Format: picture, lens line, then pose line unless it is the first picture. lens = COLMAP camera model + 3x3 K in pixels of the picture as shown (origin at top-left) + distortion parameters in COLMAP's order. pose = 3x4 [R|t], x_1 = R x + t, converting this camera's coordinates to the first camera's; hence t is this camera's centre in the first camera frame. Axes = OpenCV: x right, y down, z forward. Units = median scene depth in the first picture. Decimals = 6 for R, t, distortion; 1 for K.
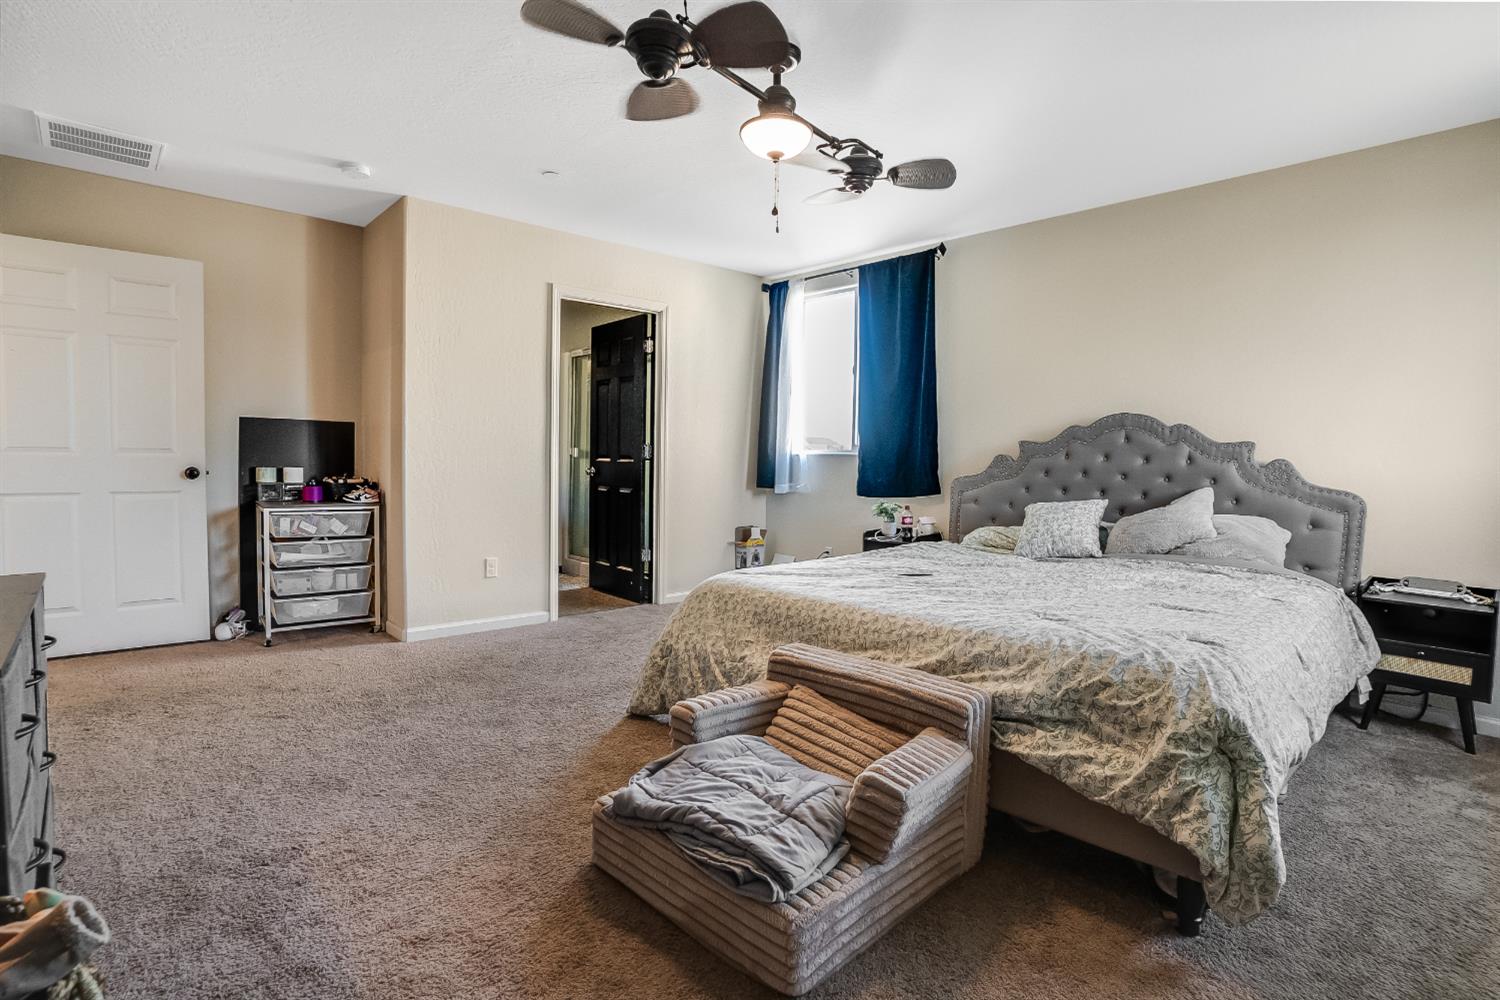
lens RADIAL K [[730.8, 0, 751.2], [0, 730.8, 484.9], [0, 0, 1]] dist [-0.031837, 0.000252]
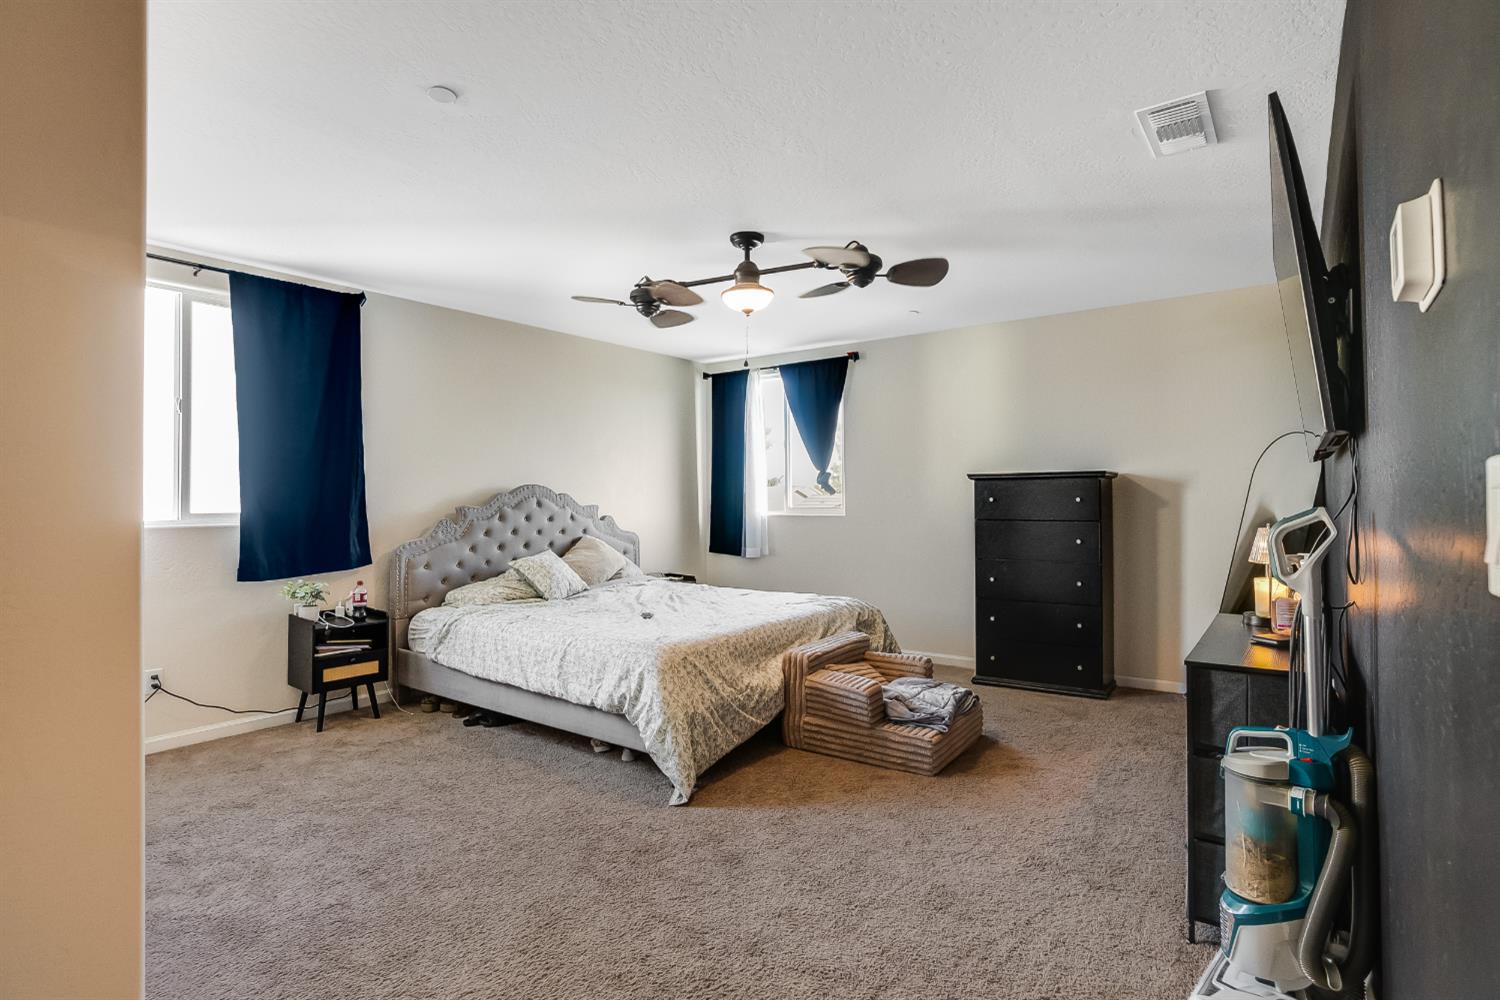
lens RADIAL K [[745.0, 0, 750.0], [0, 745.0, 500.0], [0, 0, 1]] dist [-0.052225, -0.000026]
pose [[-0.164030, -0.006940, 0.986431, -0.916687], [0.047218, 0.998774, 0.014879, -0.074990], [-0.985325, 0.049018, -0.163501, 0.852777]]
